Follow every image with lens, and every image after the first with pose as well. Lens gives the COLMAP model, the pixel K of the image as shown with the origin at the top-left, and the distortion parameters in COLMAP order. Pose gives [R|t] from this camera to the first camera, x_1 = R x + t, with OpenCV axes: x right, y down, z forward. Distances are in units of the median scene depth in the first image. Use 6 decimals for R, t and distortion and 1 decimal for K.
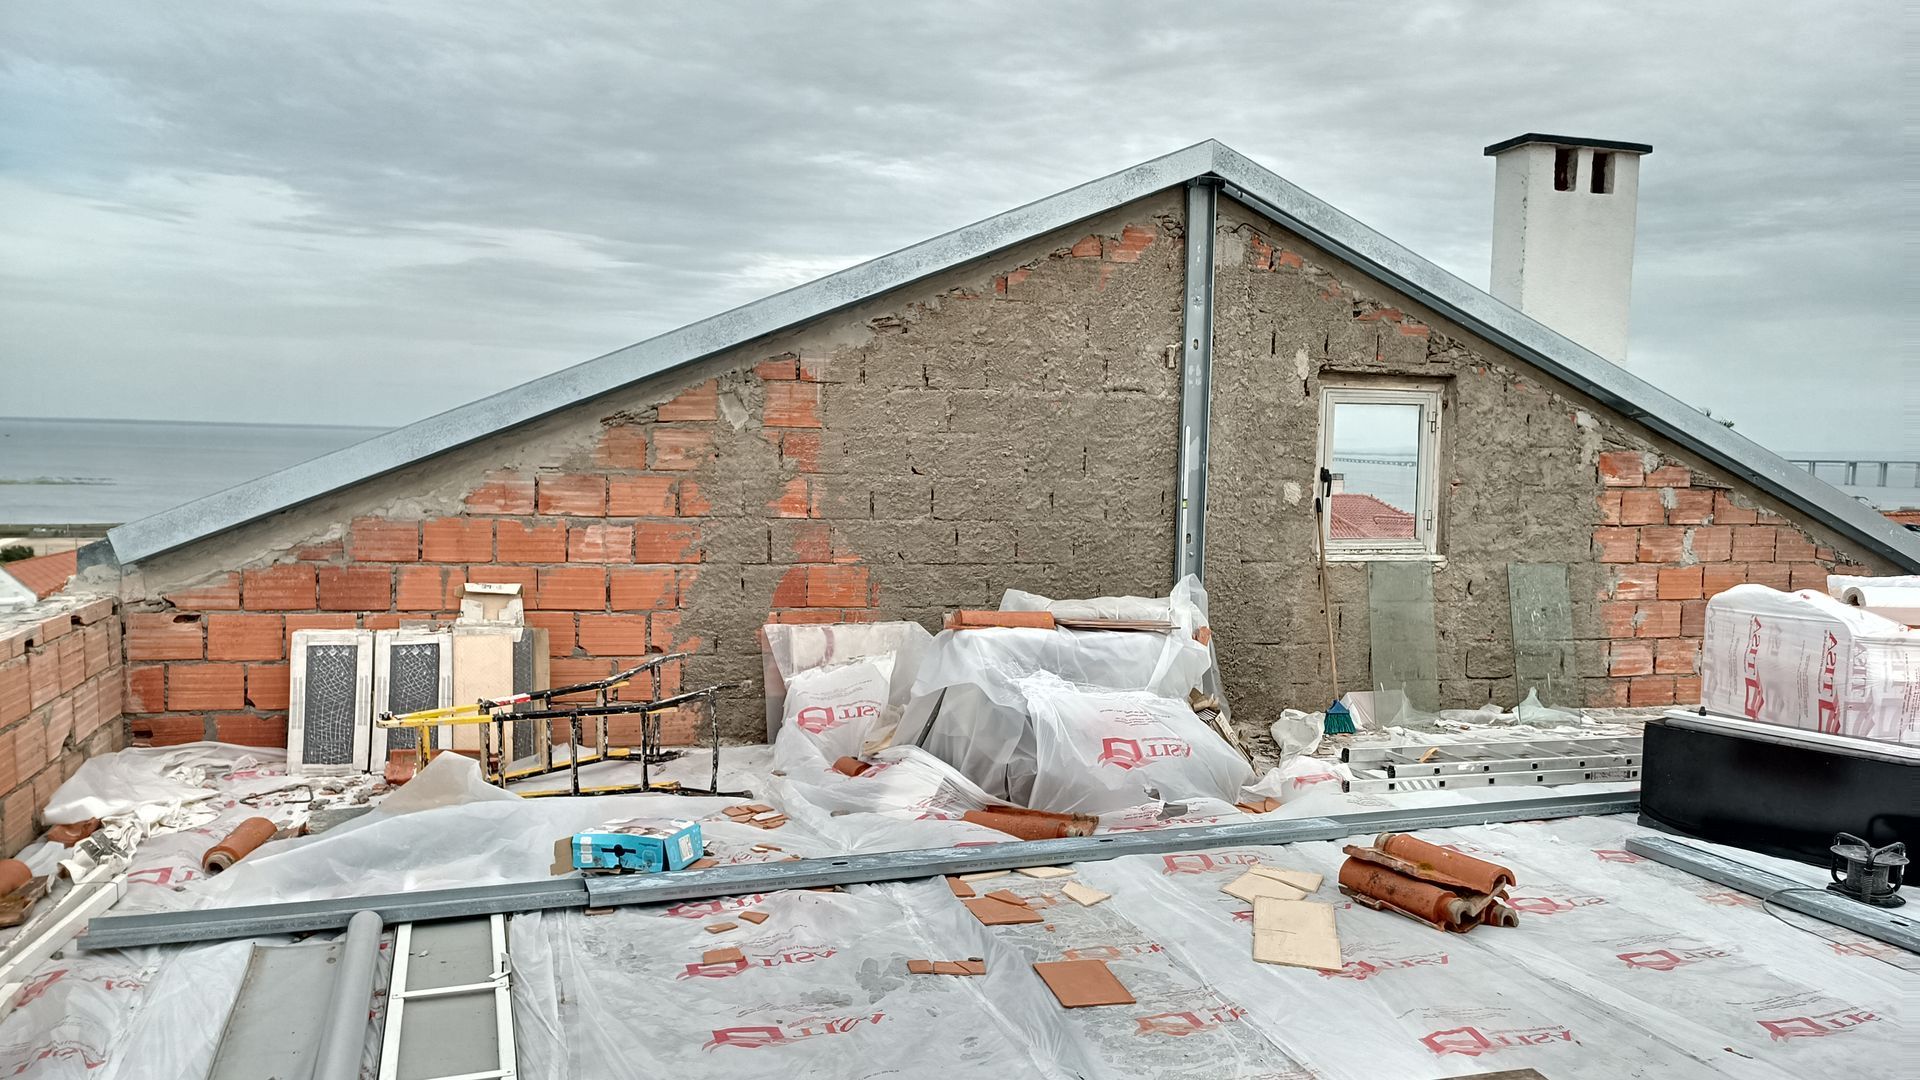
lens RADIAL K [[1378.5, 0, 940.9], [0, 1378.5, 538.0], [0, 0, 1]] dist [0.049048, -0.059212]
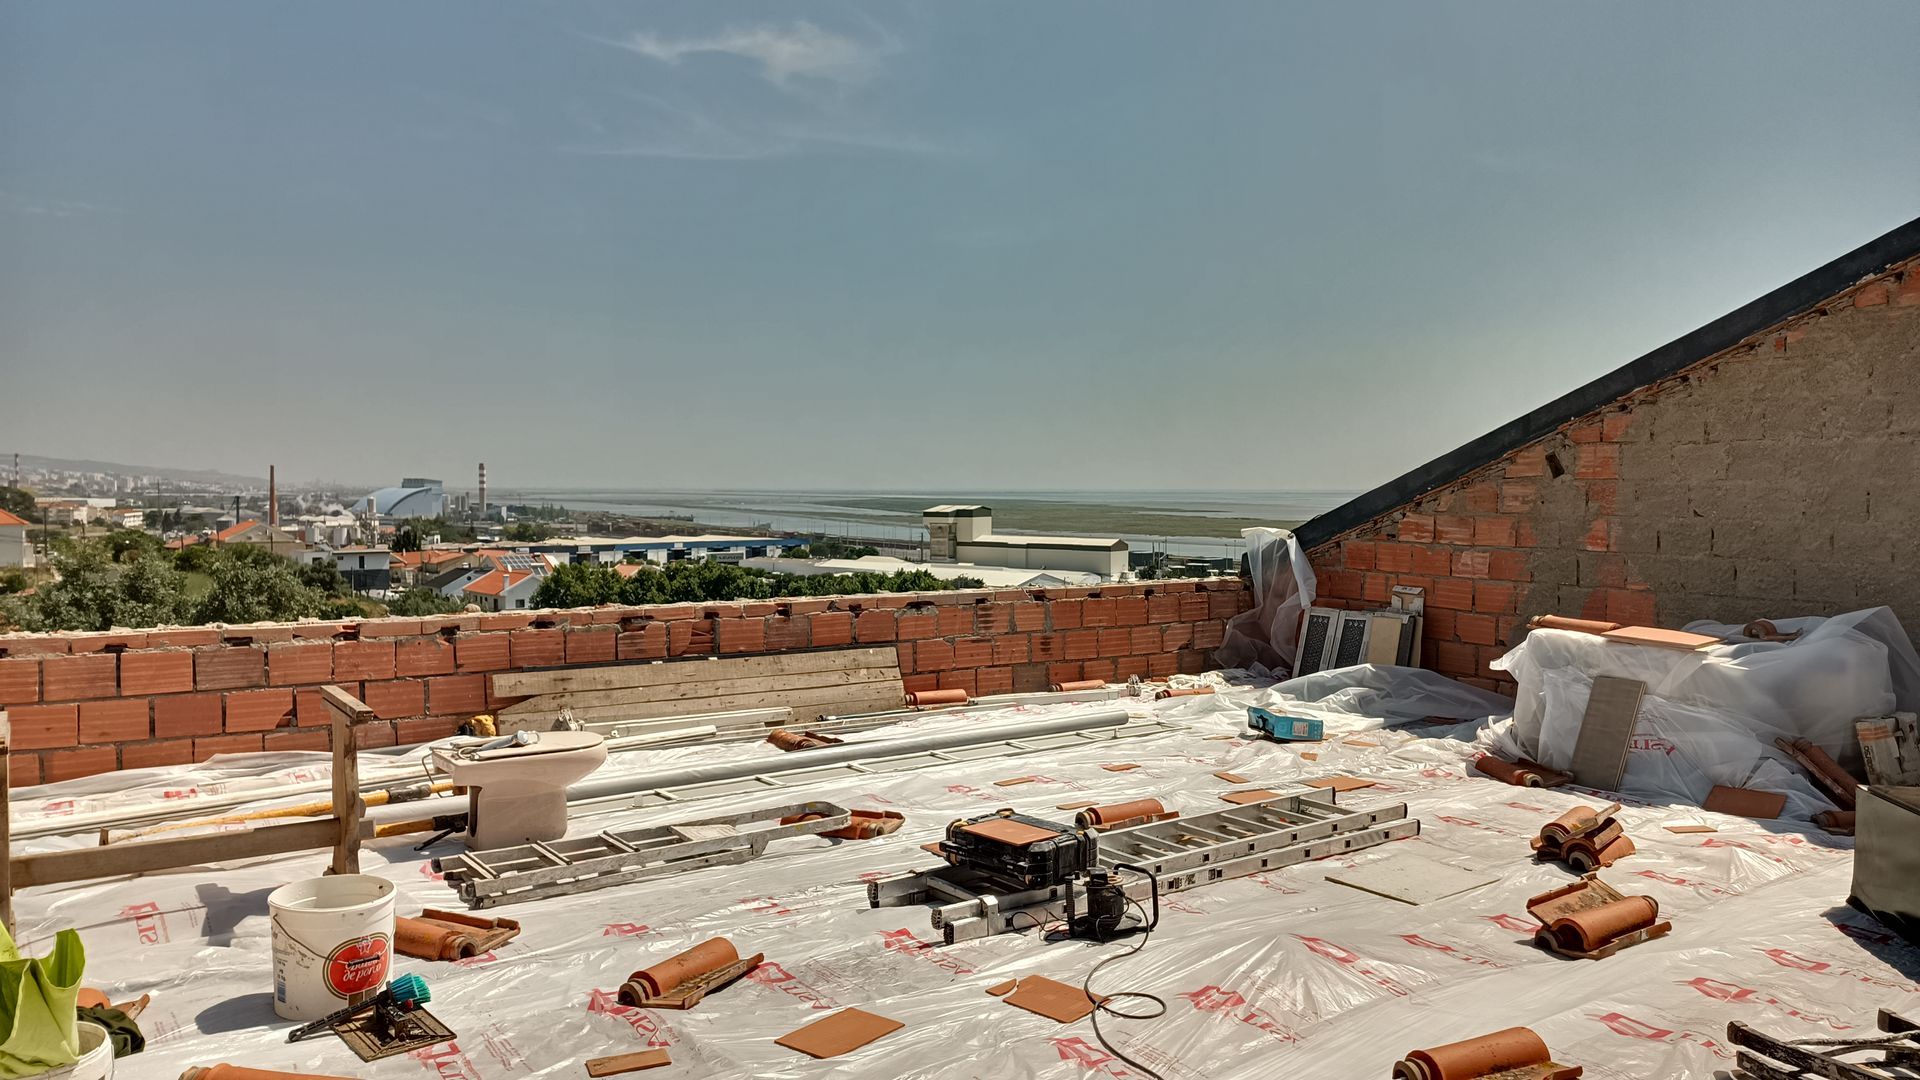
lens RADIAL K [[1378.5, 0, 963.5], [0, 1378.5, 544.8], [0, 0, 1]] dist [0.049048, -0.059212]
pose [[0.321259, 0.017609, -0.946828, 0.907974], [-0.071904, 0.997394, -0.005848, 0.029170], [0.944258, 0.069959, 0.321688, 0.043200]]
